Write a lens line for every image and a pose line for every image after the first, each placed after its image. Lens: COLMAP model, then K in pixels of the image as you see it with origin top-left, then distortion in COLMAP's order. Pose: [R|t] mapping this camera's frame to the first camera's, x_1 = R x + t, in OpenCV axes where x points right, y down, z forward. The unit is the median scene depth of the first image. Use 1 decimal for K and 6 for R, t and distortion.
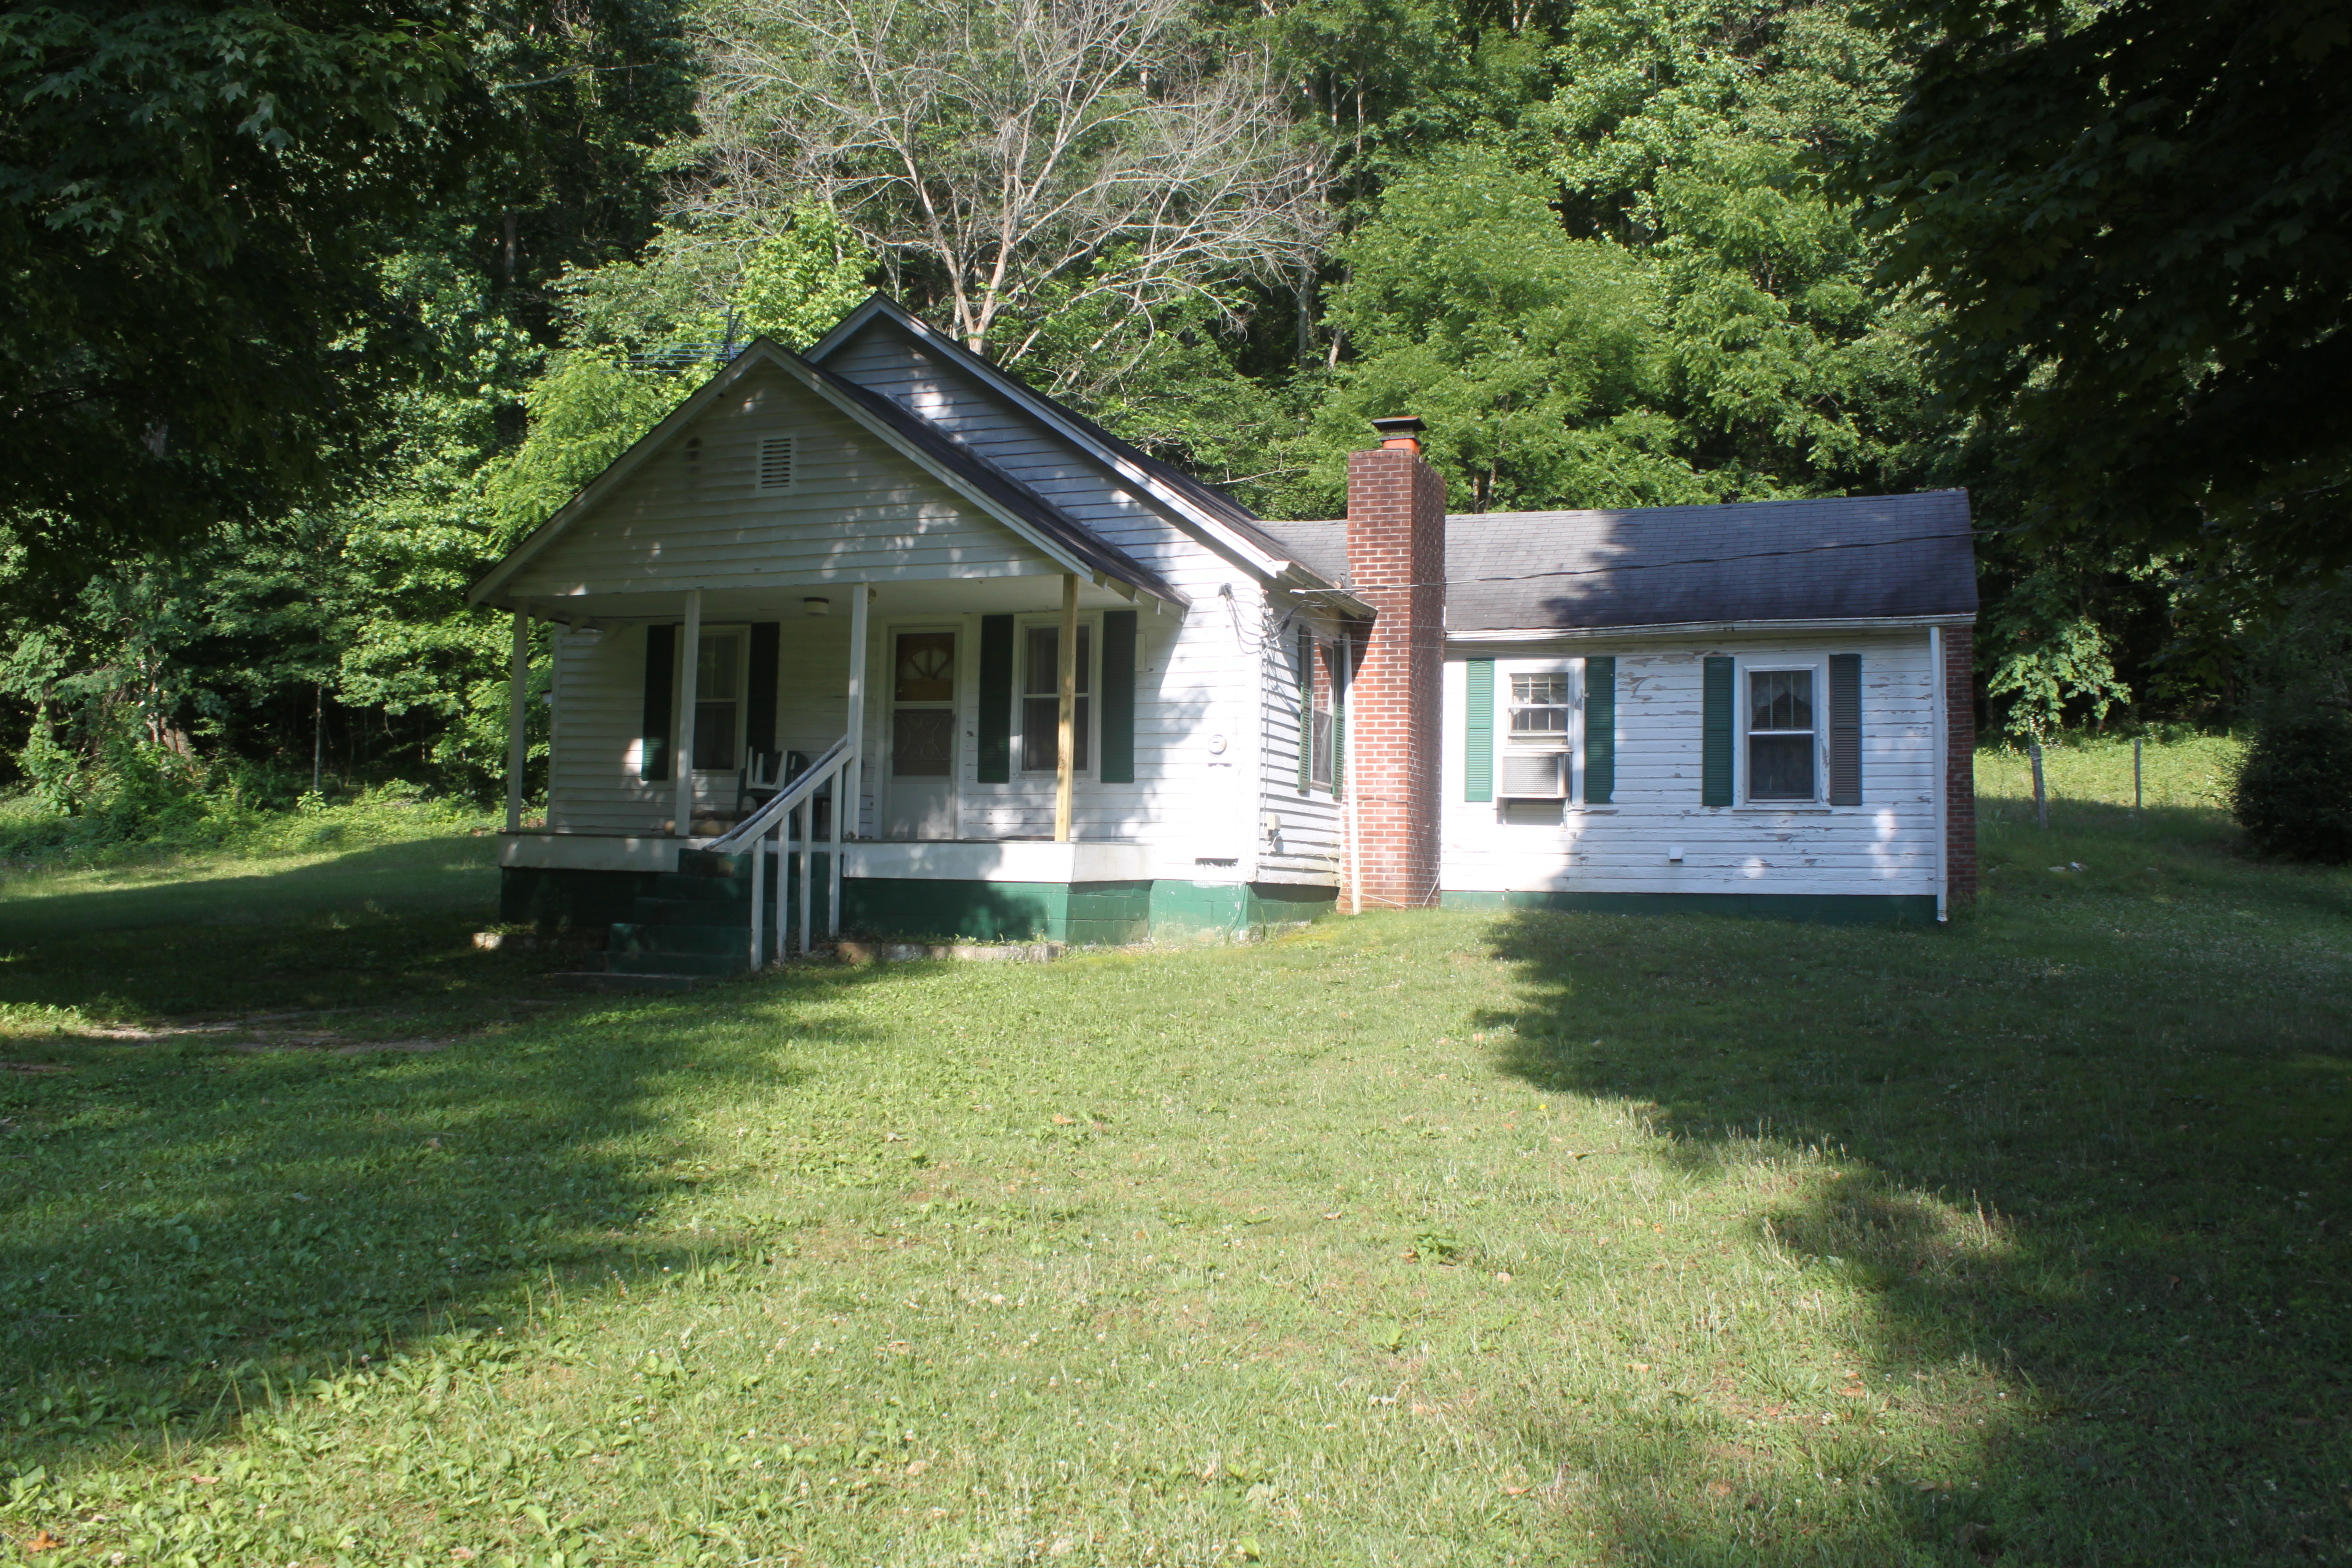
lens RADIAL K [[2000.7, 0, 1166.6], [0, 2000.7, 780.0], [0, 0, 1]] dist [-0.155288, 0.146198]
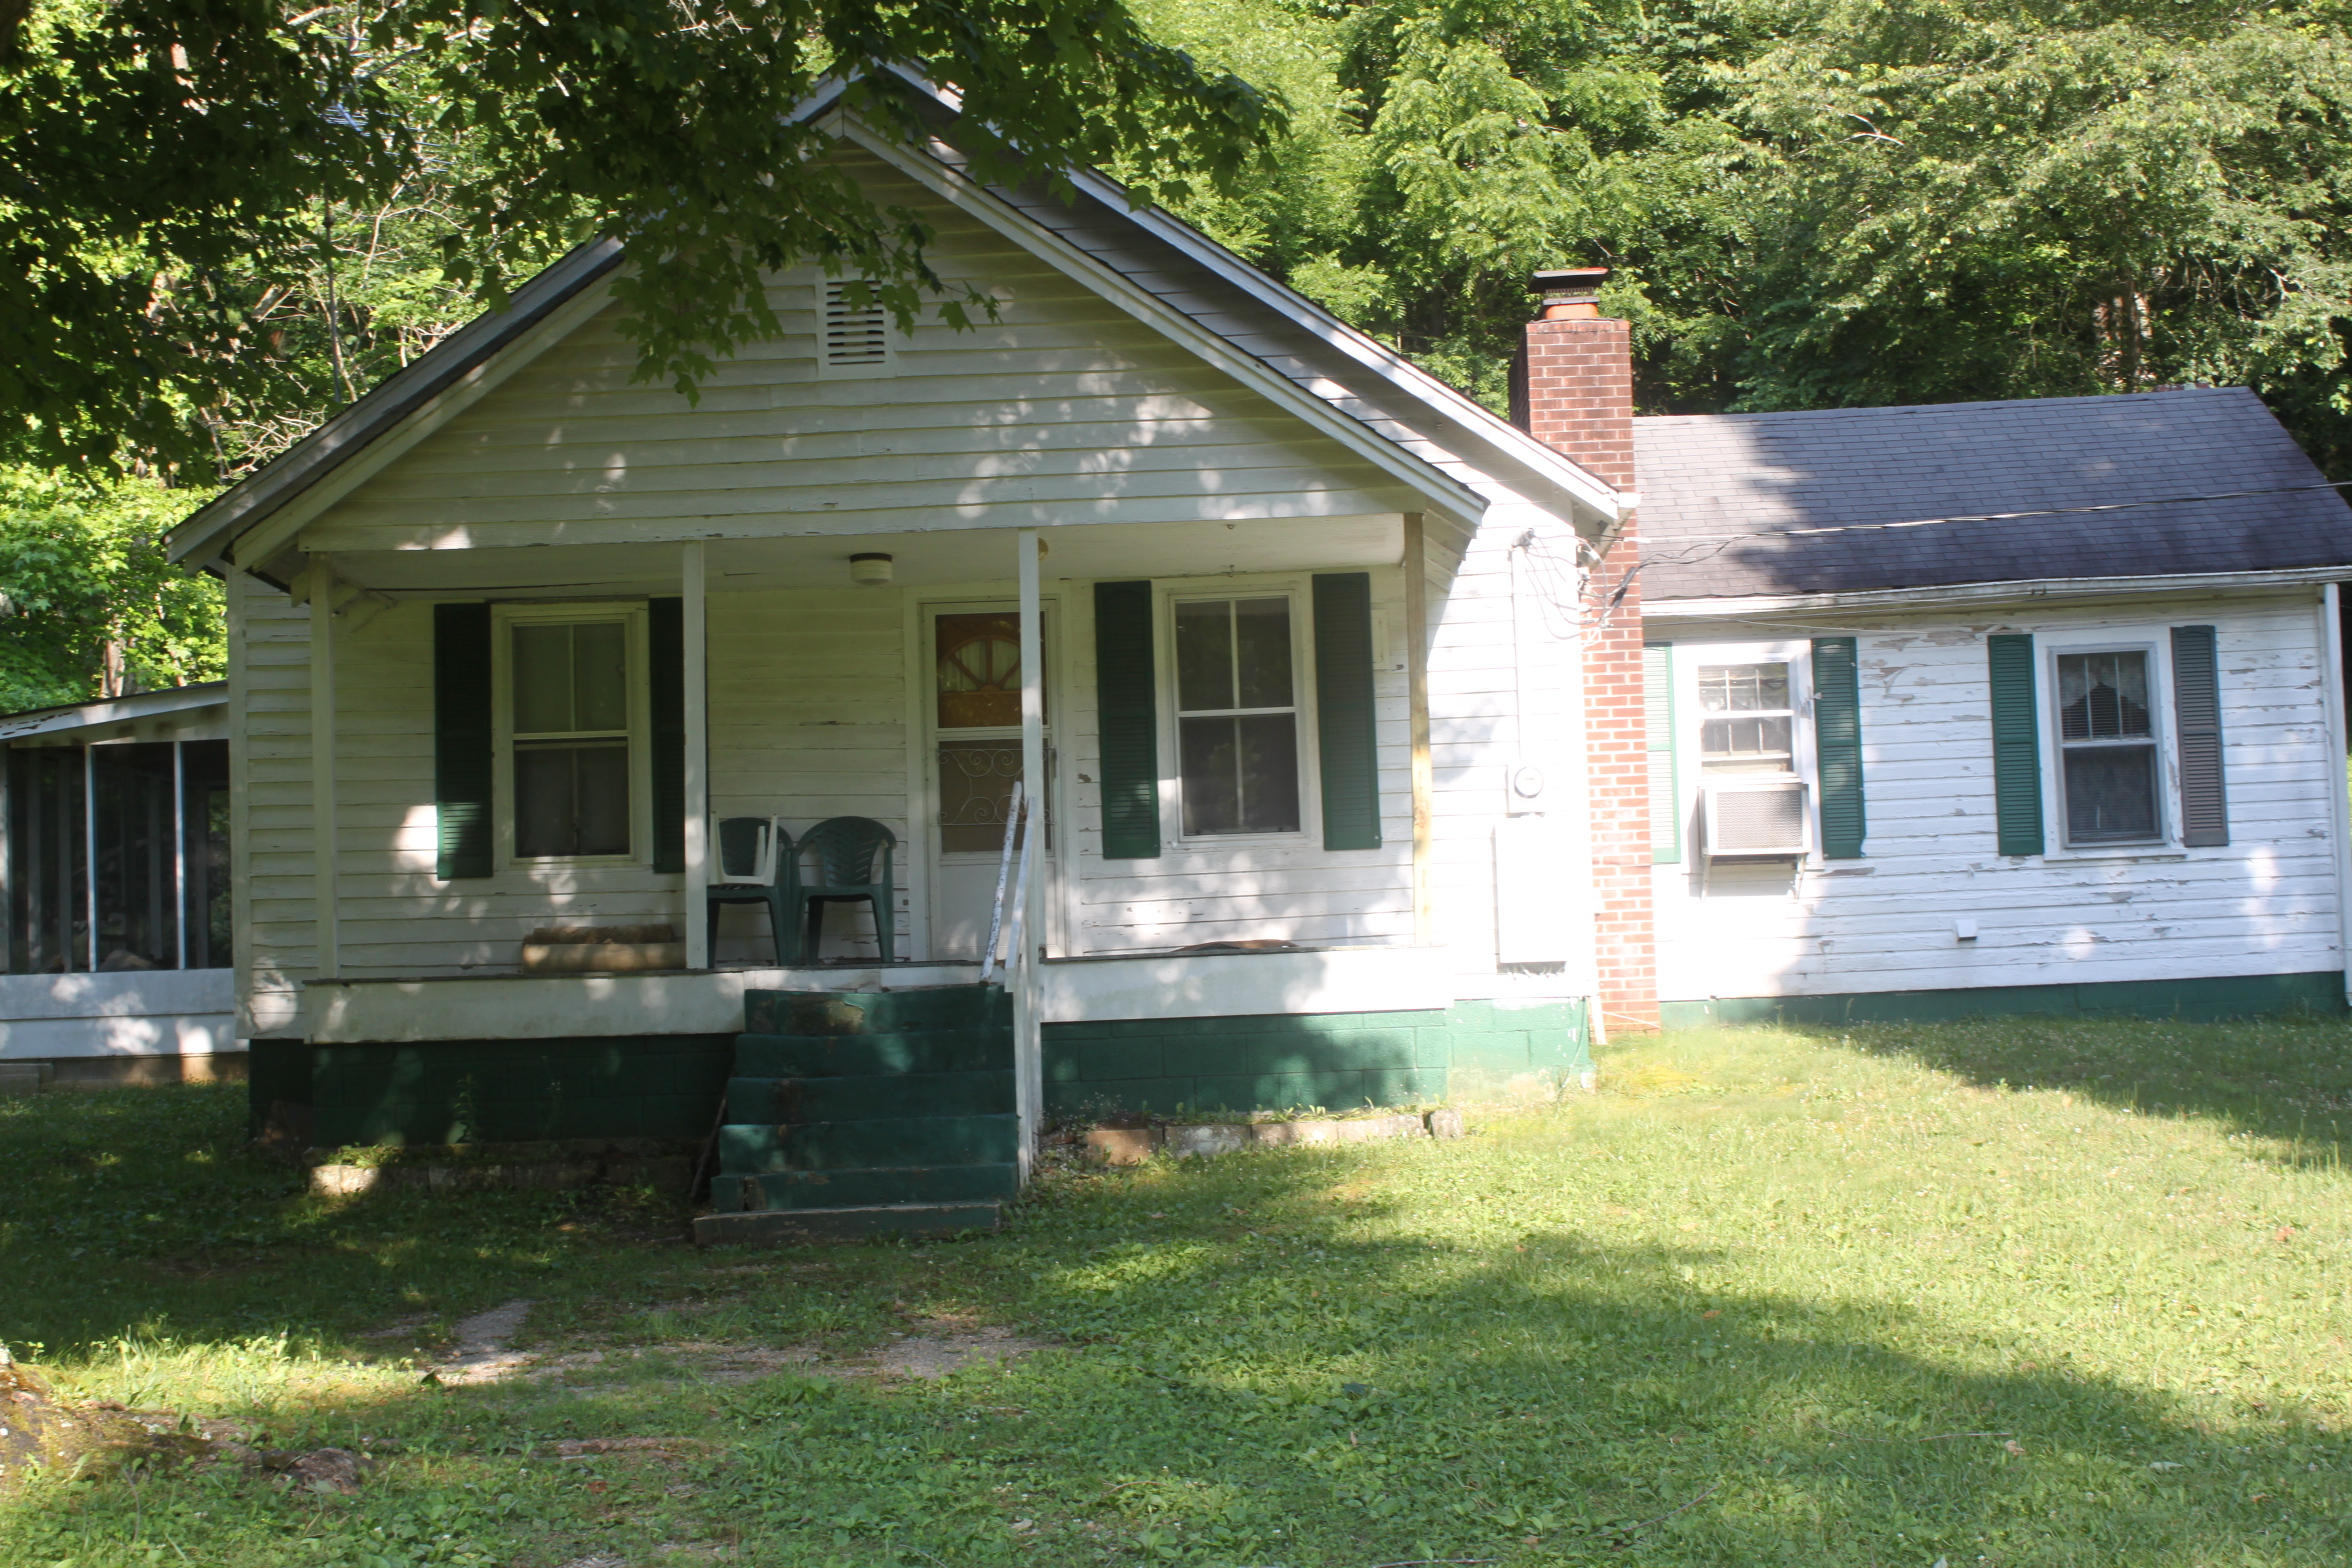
lens RADIAL K [[3262.0, 0, 1179.2], [0, 3262.0, 791.9], [0, 0, 1]] dist [-0.023047, 0.000000]
pose [[0.937759, -0.030520, 0.345944, -0.376412], [0.037371, 0.999215, -0.013150, -0.004504], [-0.345271, 0.025259, 0.938163, 0.059988]]
